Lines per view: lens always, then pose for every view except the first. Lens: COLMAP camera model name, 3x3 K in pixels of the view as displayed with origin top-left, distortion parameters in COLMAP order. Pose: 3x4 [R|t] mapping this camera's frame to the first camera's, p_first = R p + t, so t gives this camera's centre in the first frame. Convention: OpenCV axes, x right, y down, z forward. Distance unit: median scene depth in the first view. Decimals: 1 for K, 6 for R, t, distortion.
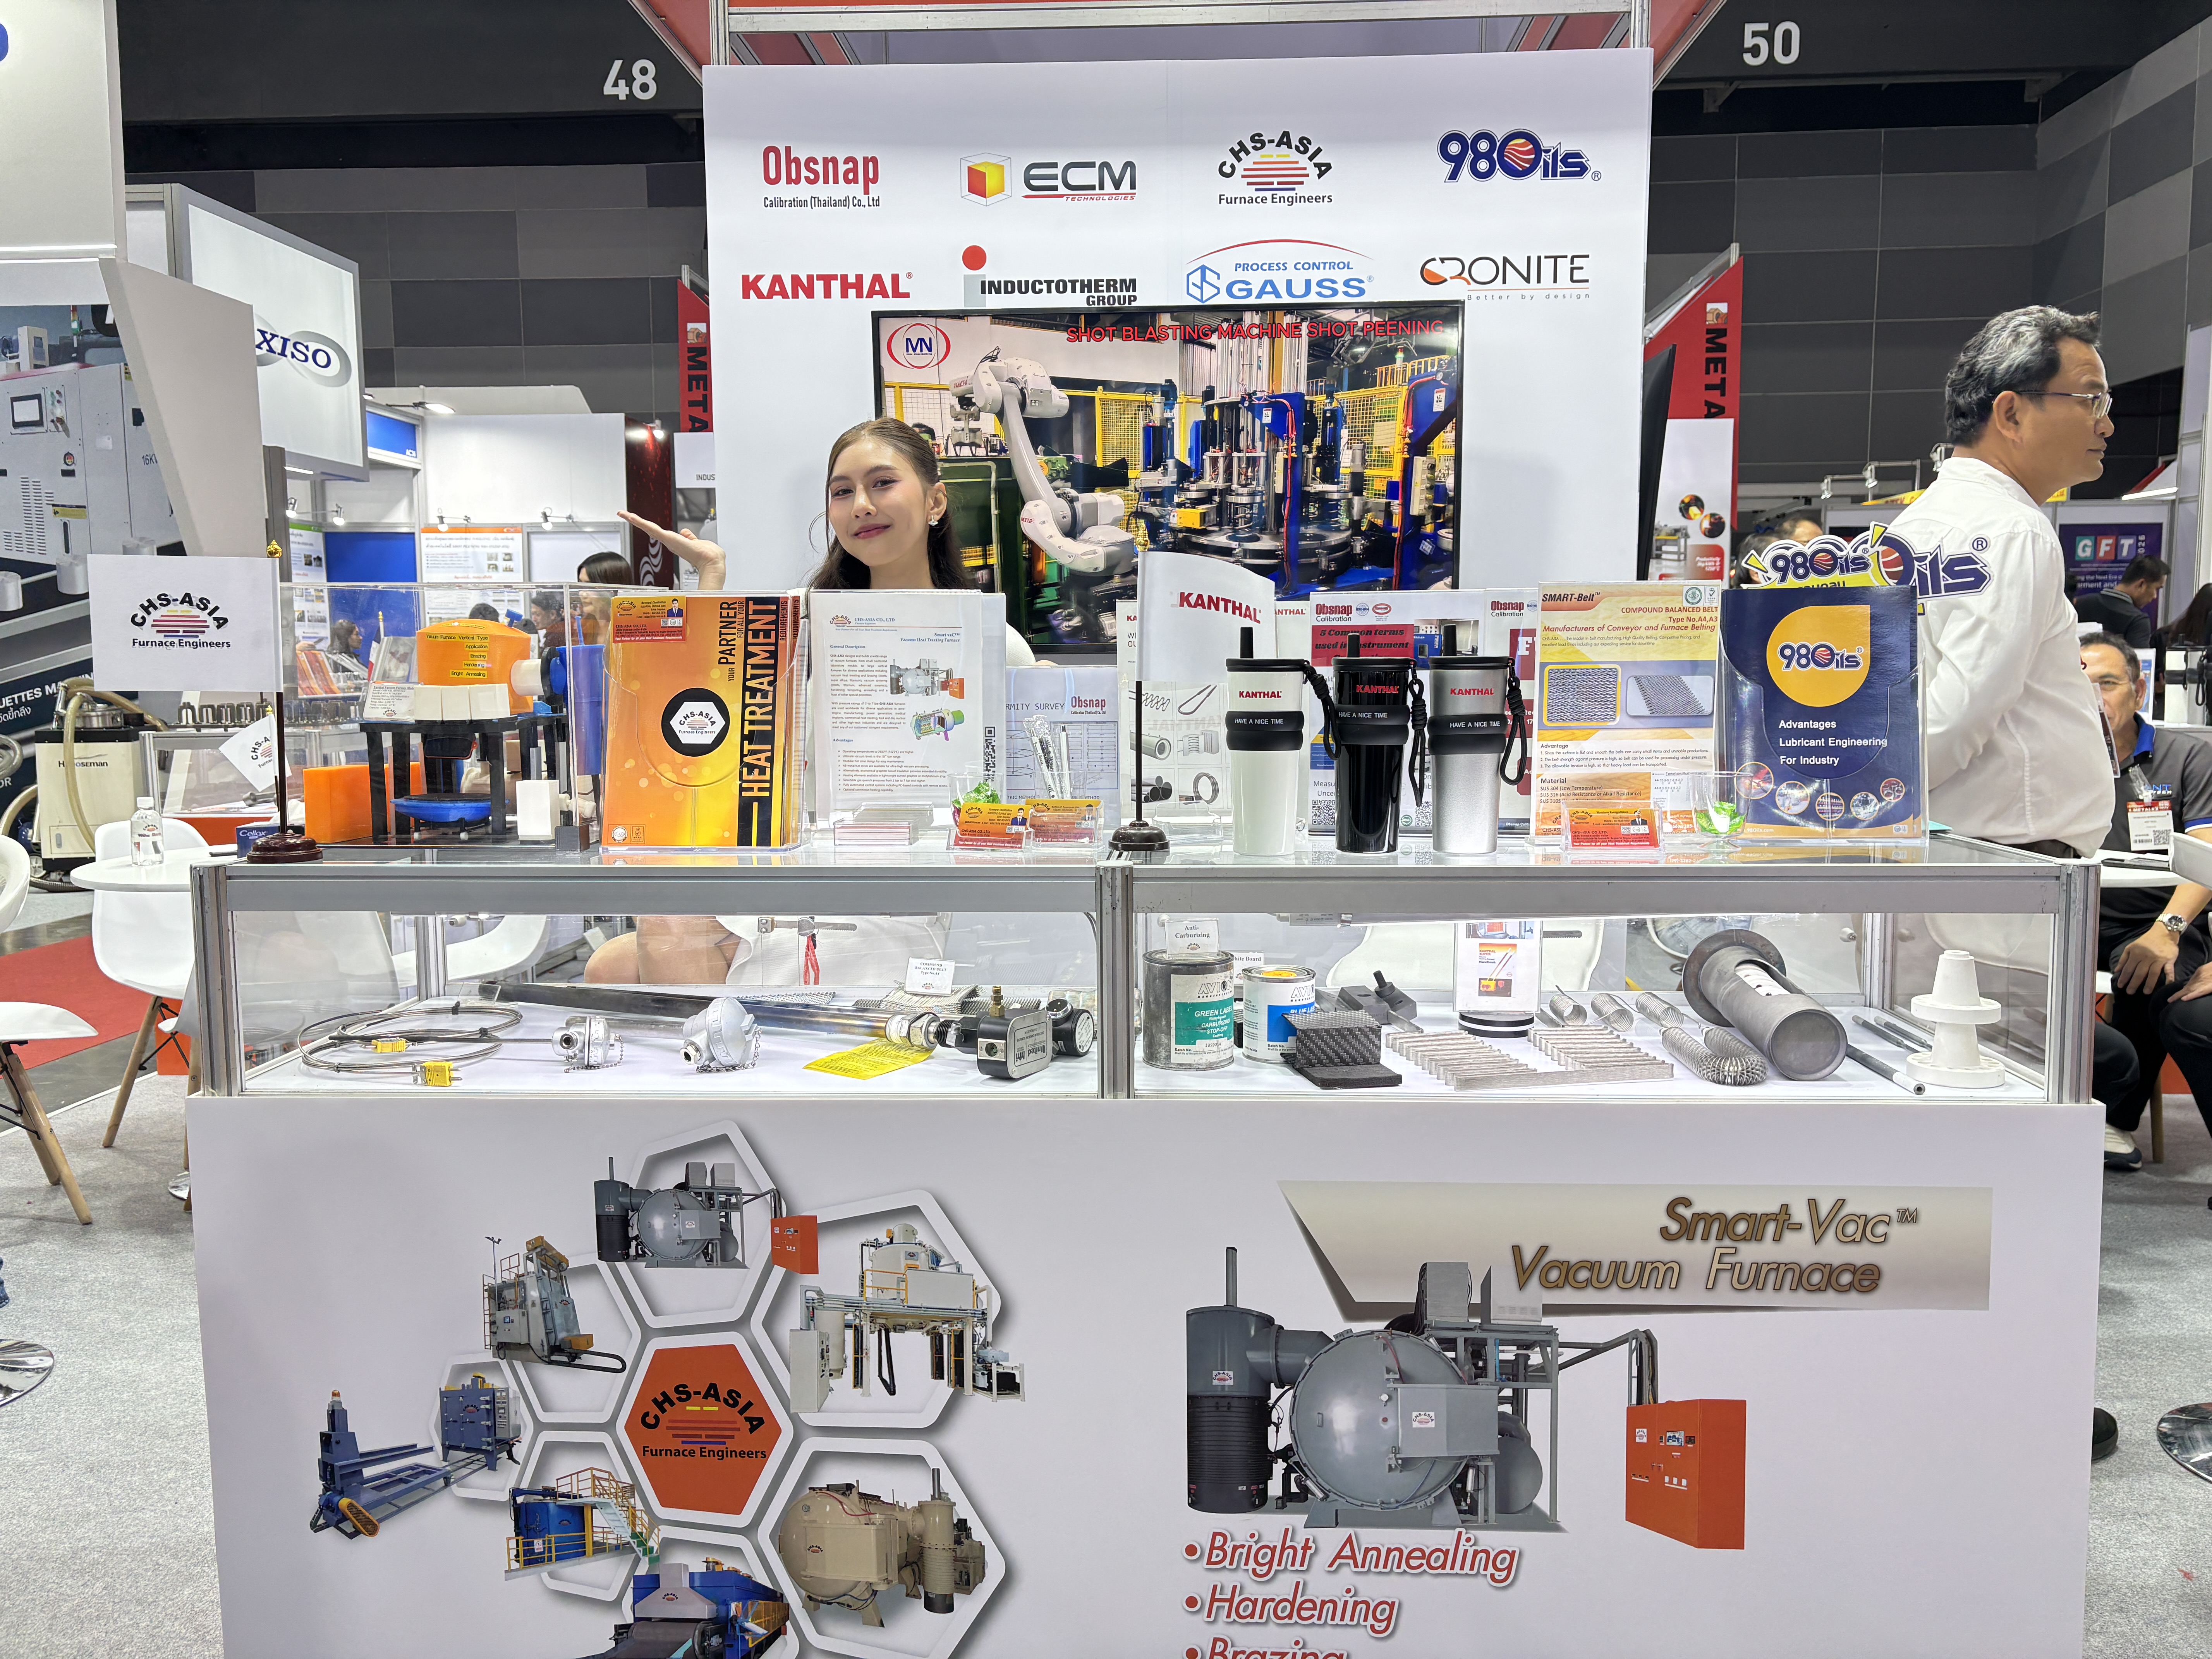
lens RADIAL K [[1727.0, 0, 1120.7], [0, 1727.0, 806.8], [0, 0, 1]] dist [0.028061, -0.002649]
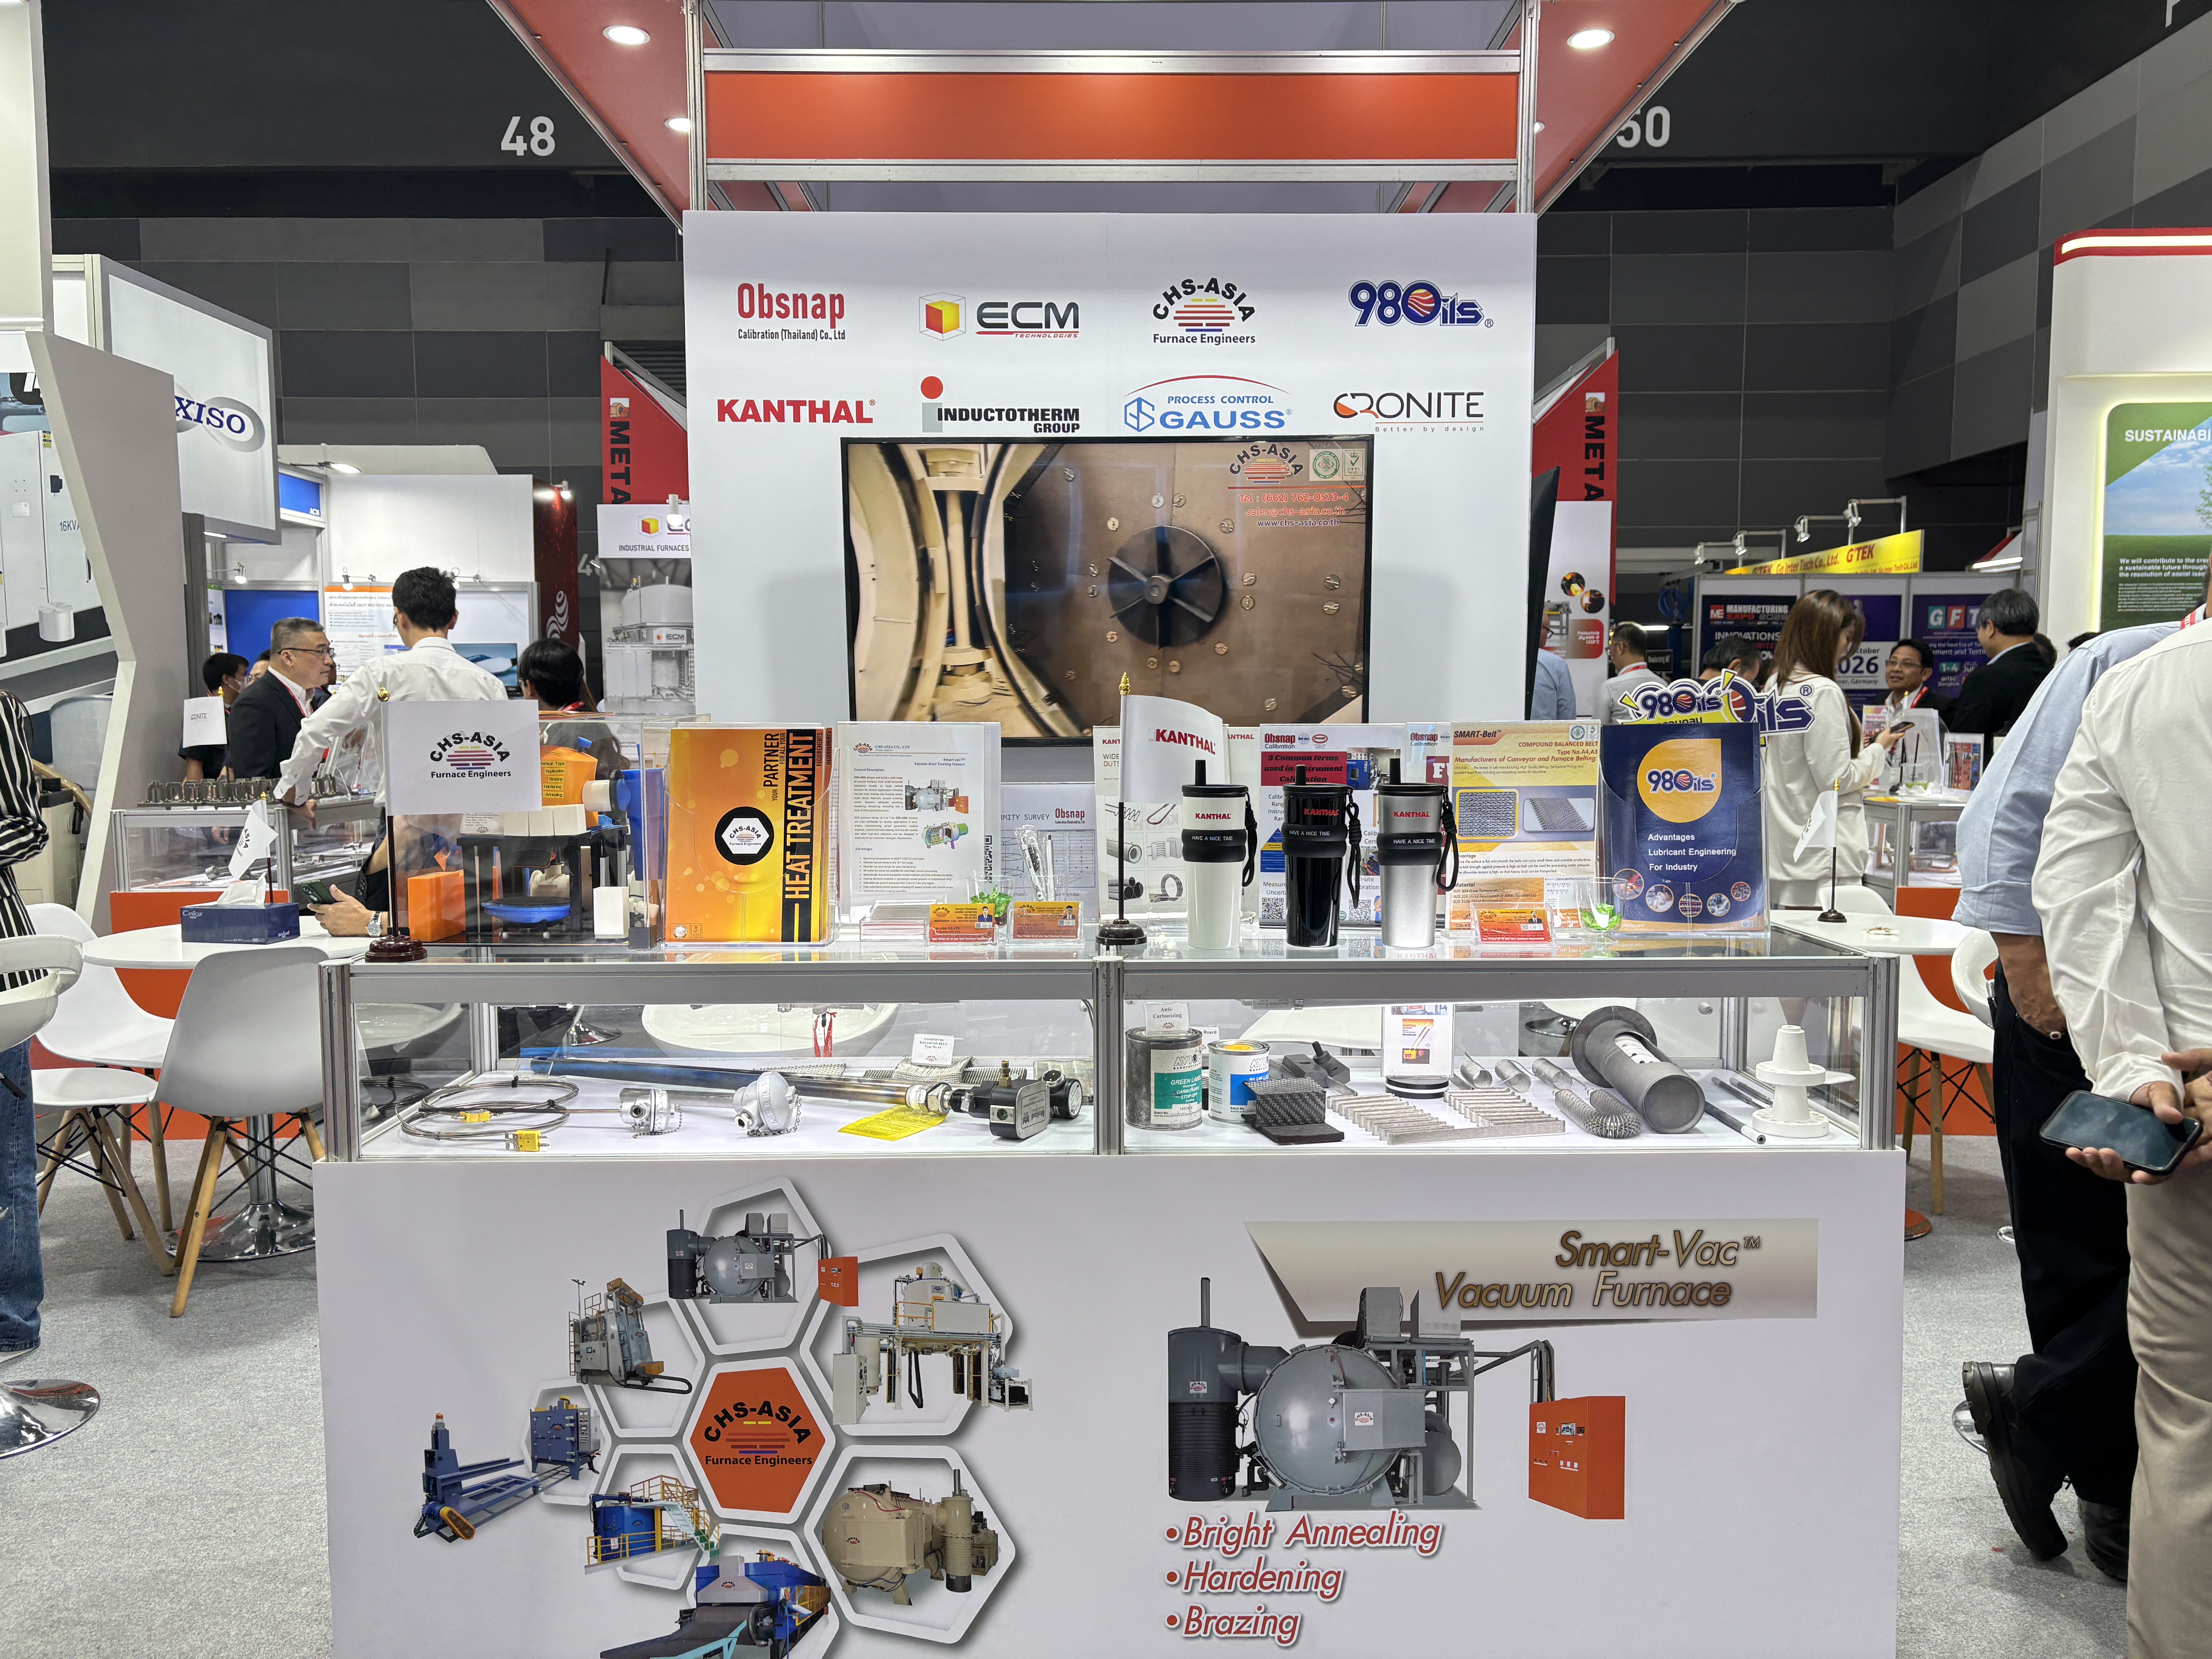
lens RADIAL K [[1727.5, 0, 1106.0], [0, 1727.5, 829.5], [0, 0, 1]] dist [0.048880, -0.045061]
pose [[0.998496, -0.001460, 0.054798, -0.064271], [0.002272, 0.999889, -0.014750, -0.036094], [-0.054770, 0.014853, 0.998388, -0.186539]]
